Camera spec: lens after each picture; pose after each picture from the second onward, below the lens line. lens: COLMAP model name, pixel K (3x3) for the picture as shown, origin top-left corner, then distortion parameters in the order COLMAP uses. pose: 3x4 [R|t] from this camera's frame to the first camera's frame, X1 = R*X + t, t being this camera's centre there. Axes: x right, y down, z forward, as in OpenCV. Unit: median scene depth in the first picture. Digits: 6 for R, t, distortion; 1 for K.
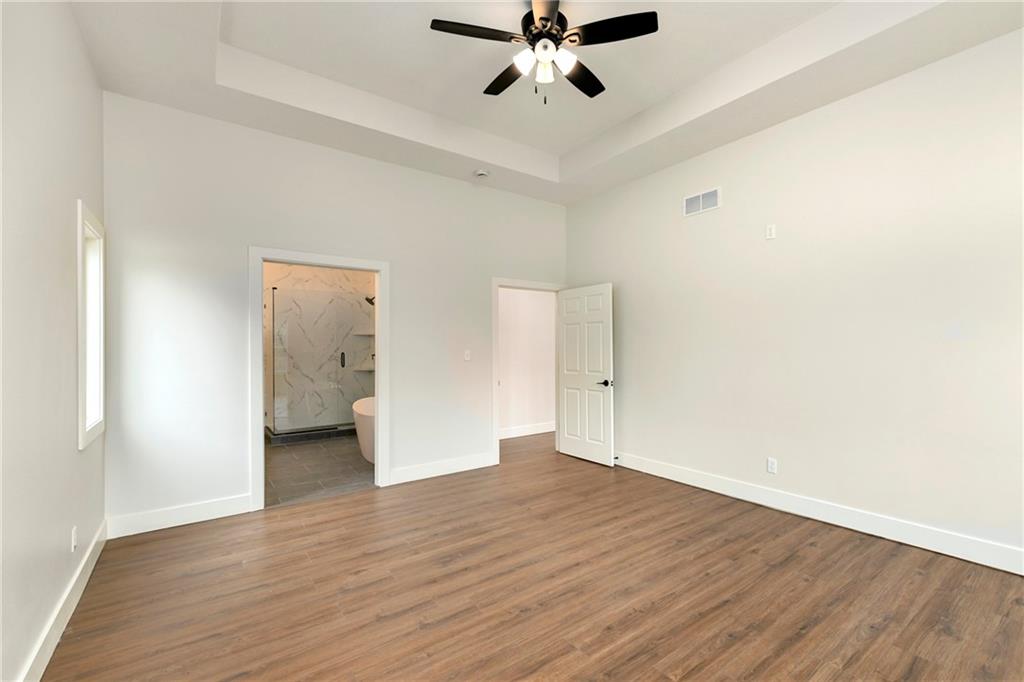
lens RADIAL K [[452.6, 0, 570.6], [0, 452.6, 351.6], [0, 0, 1]] dist [-0.002737, -0.000613]
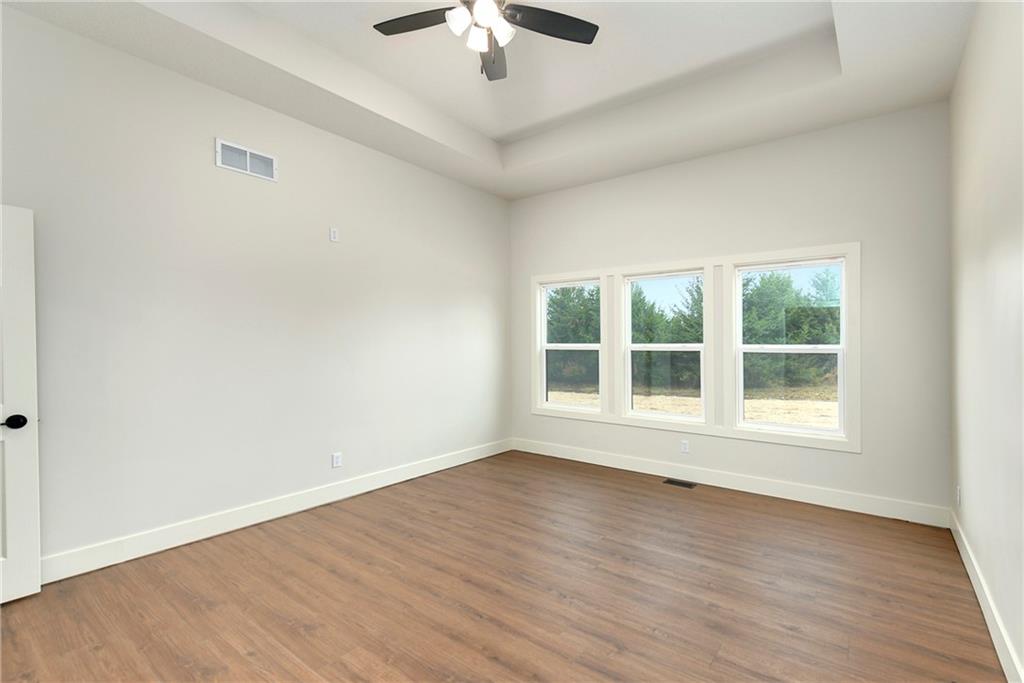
lens RADIAL K [[452.6, 0, 543.4], [0, 452.6, 345.8], [0, 0, 1]] dist [-0.002737, -0.000613]
pose [[-0.241849, 0.001927, 0.970312, -0.841560], [0.010805, 0.999941, 0.000708, -0.007475], [-0.970254, 0.010656, -0.241855, 0.978540]]
